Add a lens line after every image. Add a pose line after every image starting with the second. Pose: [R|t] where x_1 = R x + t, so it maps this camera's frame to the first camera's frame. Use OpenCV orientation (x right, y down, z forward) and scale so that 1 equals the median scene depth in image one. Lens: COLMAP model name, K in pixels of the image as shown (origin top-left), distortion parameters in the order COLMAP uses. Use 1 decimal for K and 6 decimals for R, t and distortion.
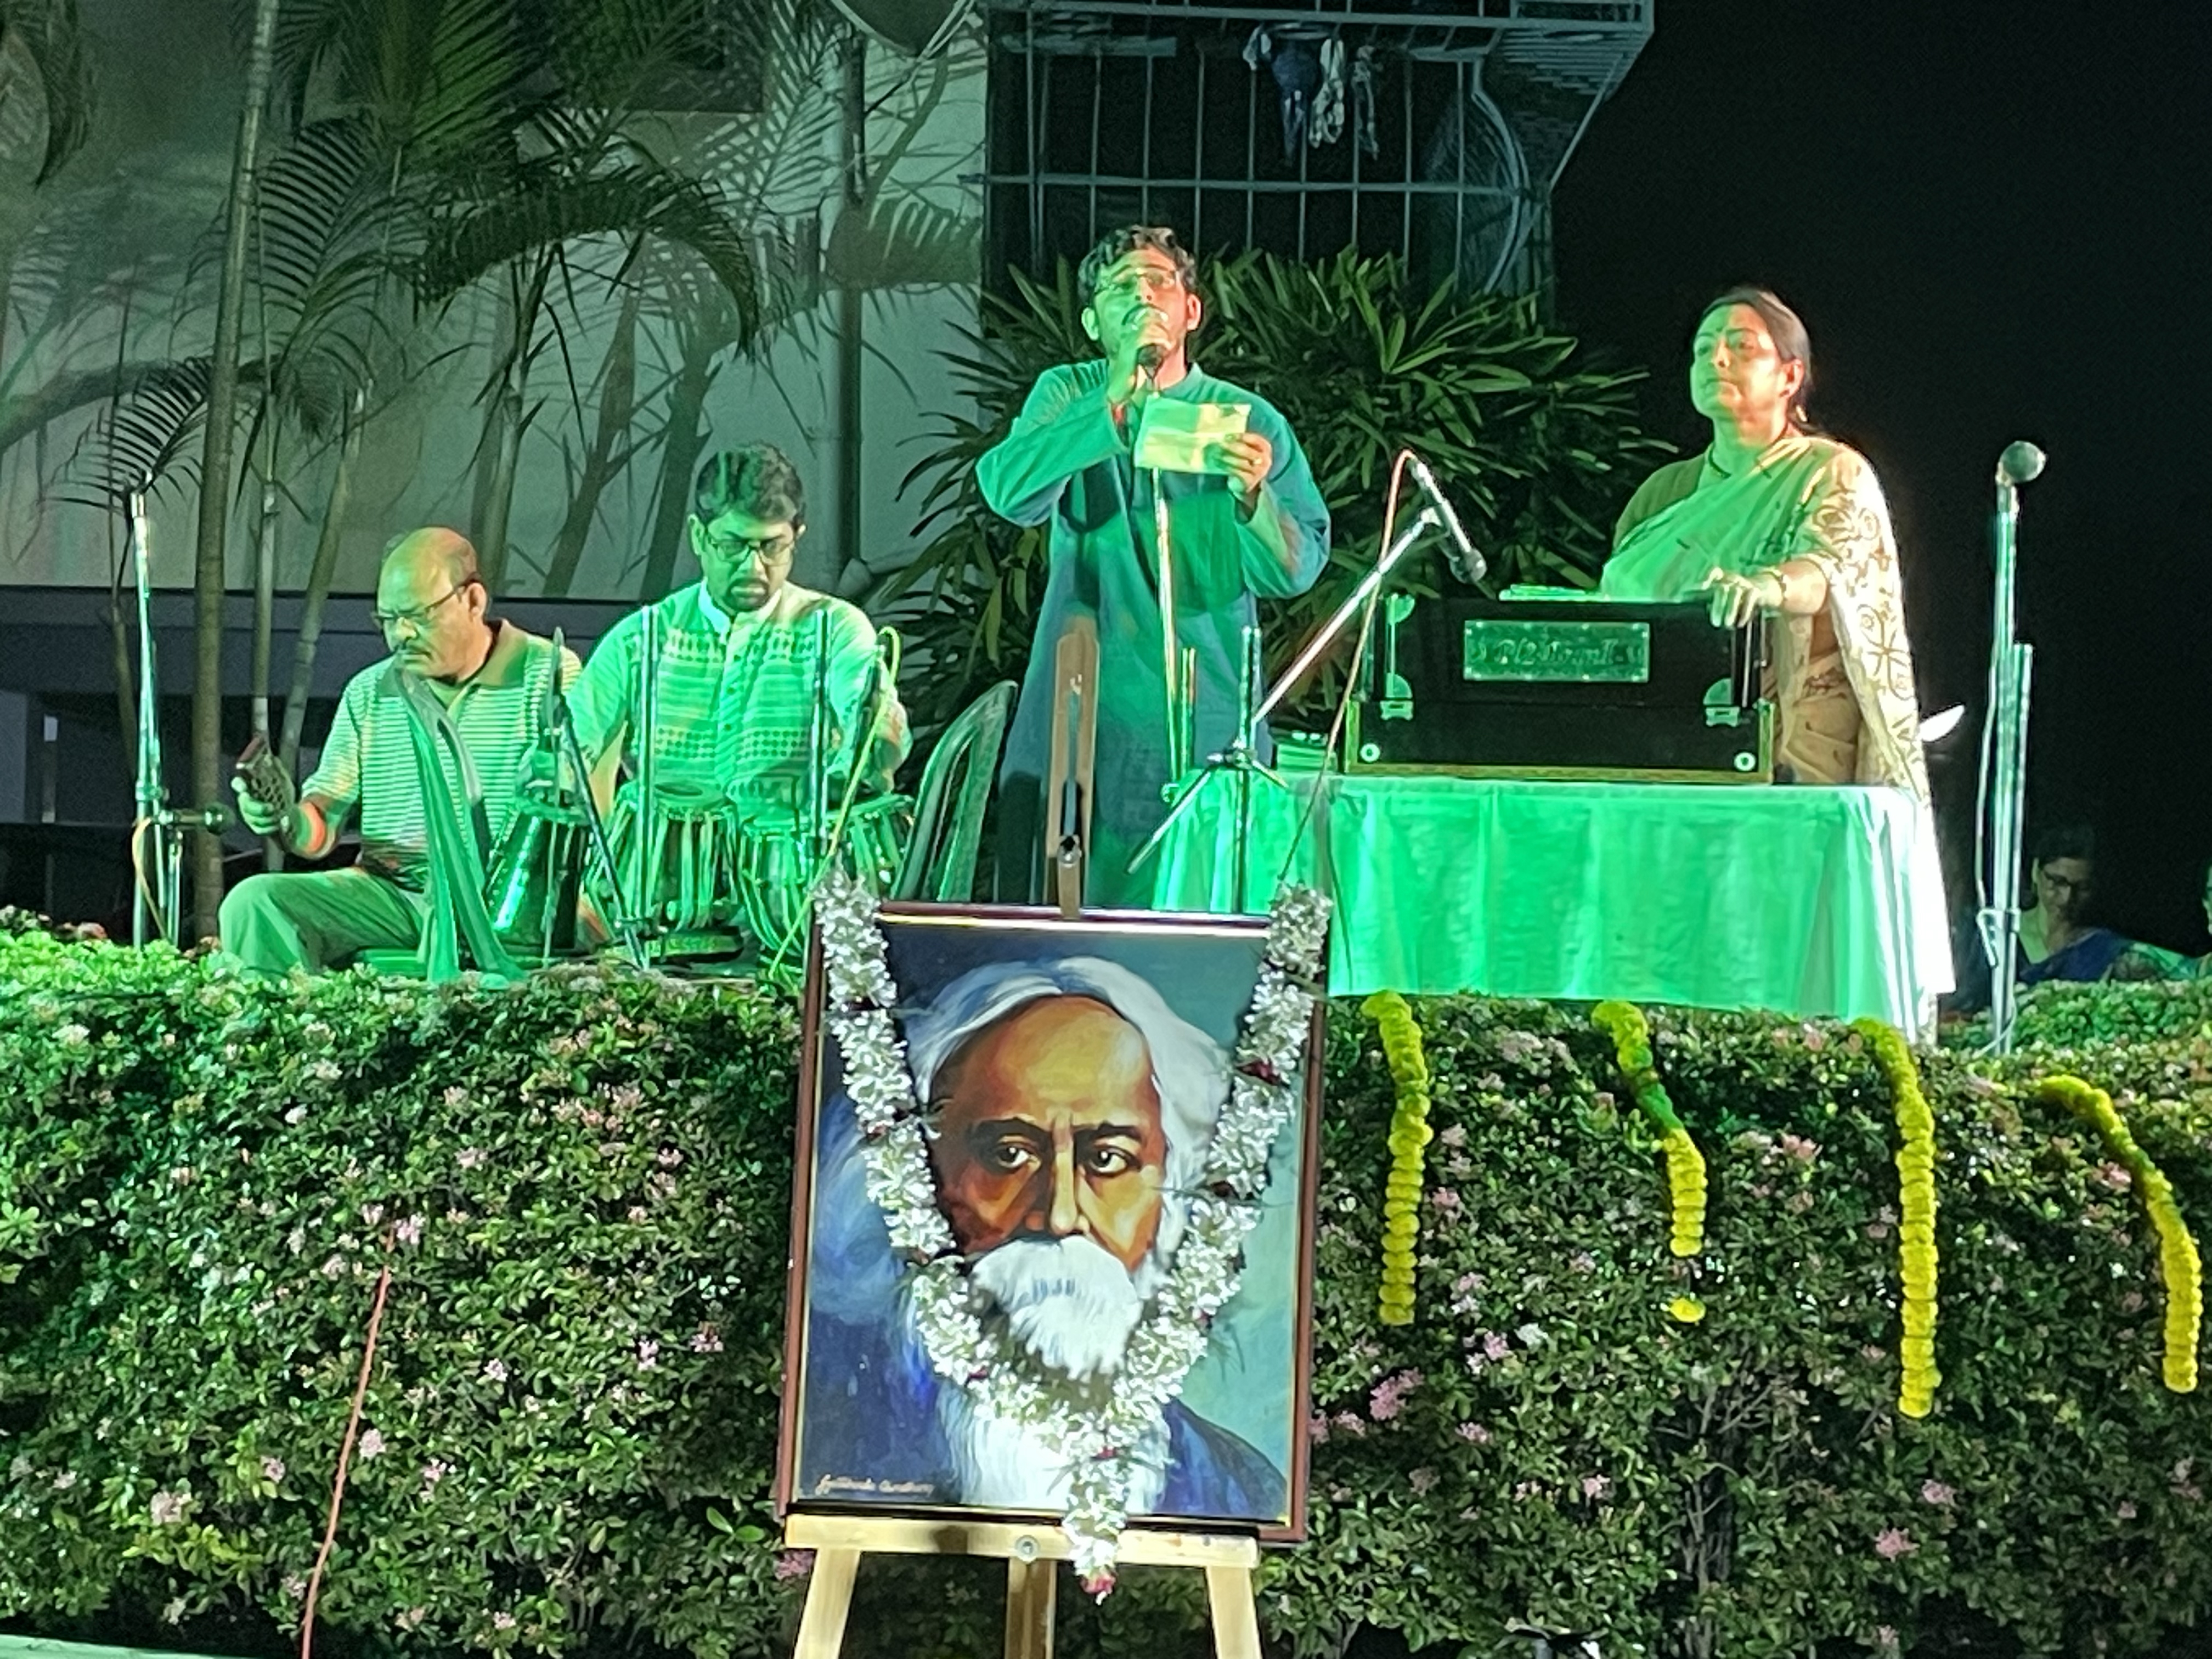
lens RADIAL K [[4967.0, 0, 1157.4], [0, 4967.0, 760.7], [0, 0, 1]] dist [0.119218, 0.000000]
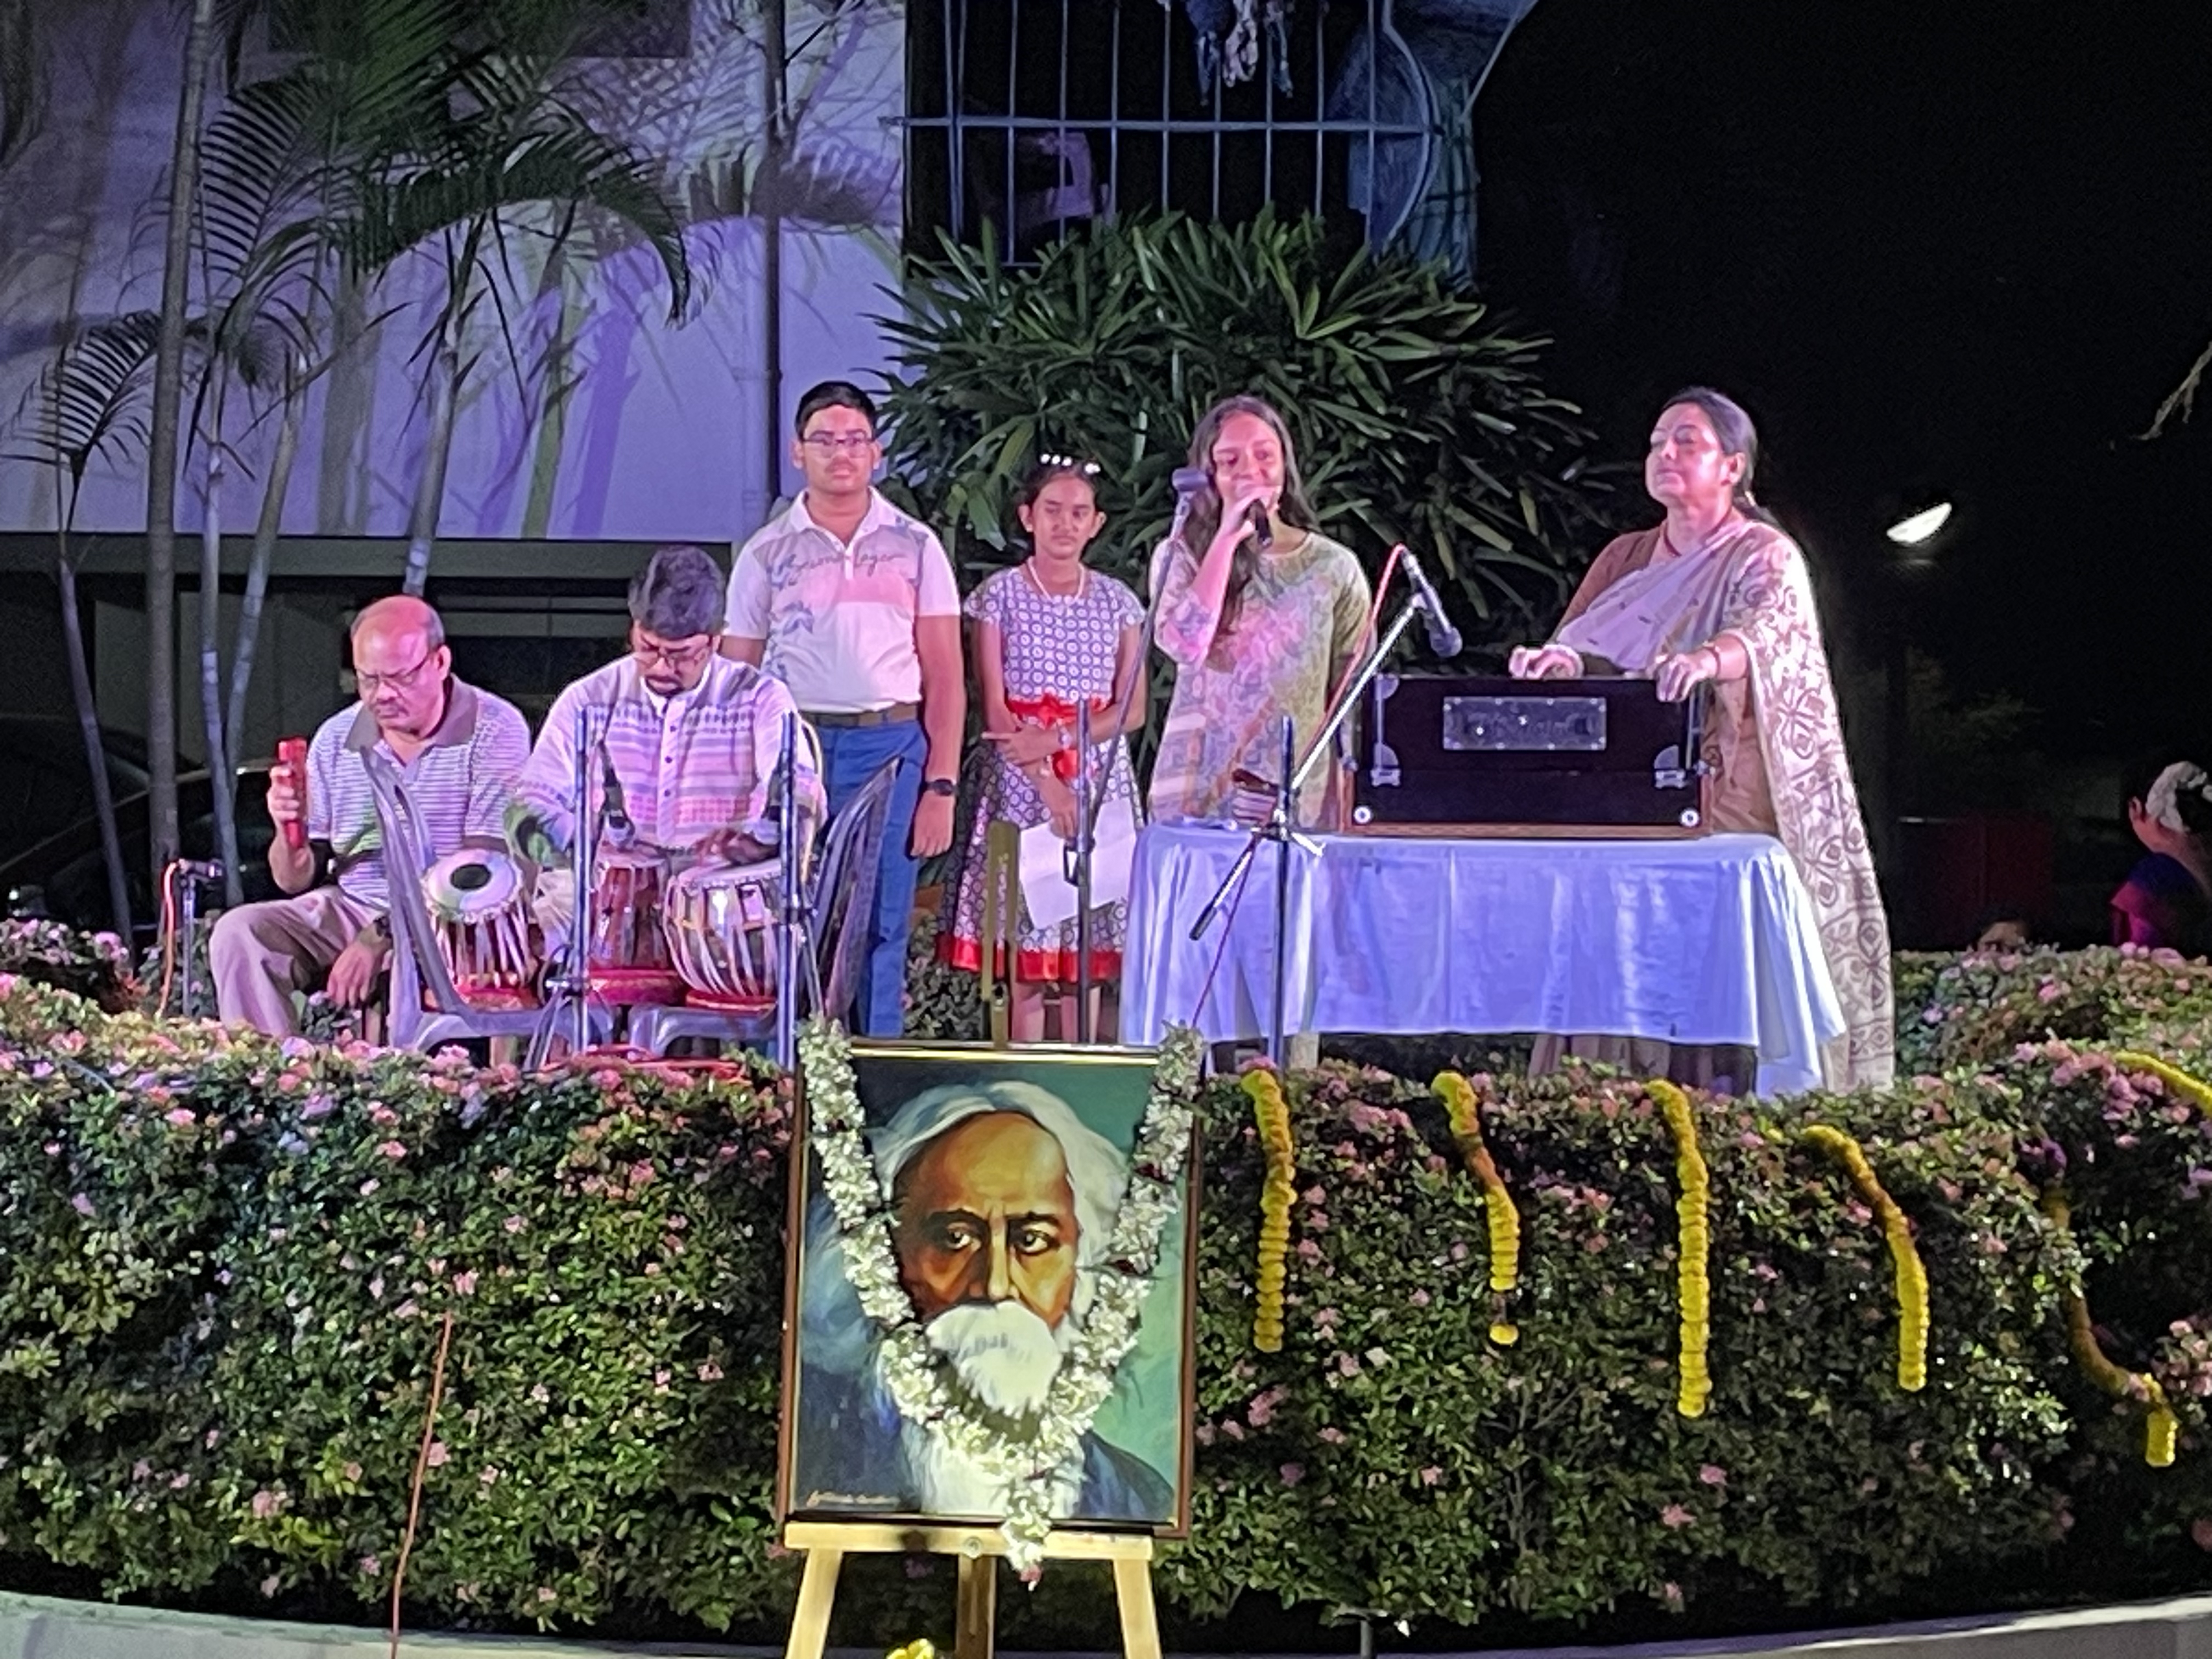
lens RADIAL K [[5650.5, 0, 1159.2], [0, 5650.5, 753.3], [0, 0, 1]] dist [0.115772, 0.000000]
pose [[0.999874, -0.011050, 0.011371, 0.006483], [0.010504, 0.998843, 0.046939, -0.099966], [-0.011877, -0.046813, 0.998833, -0.392324]]
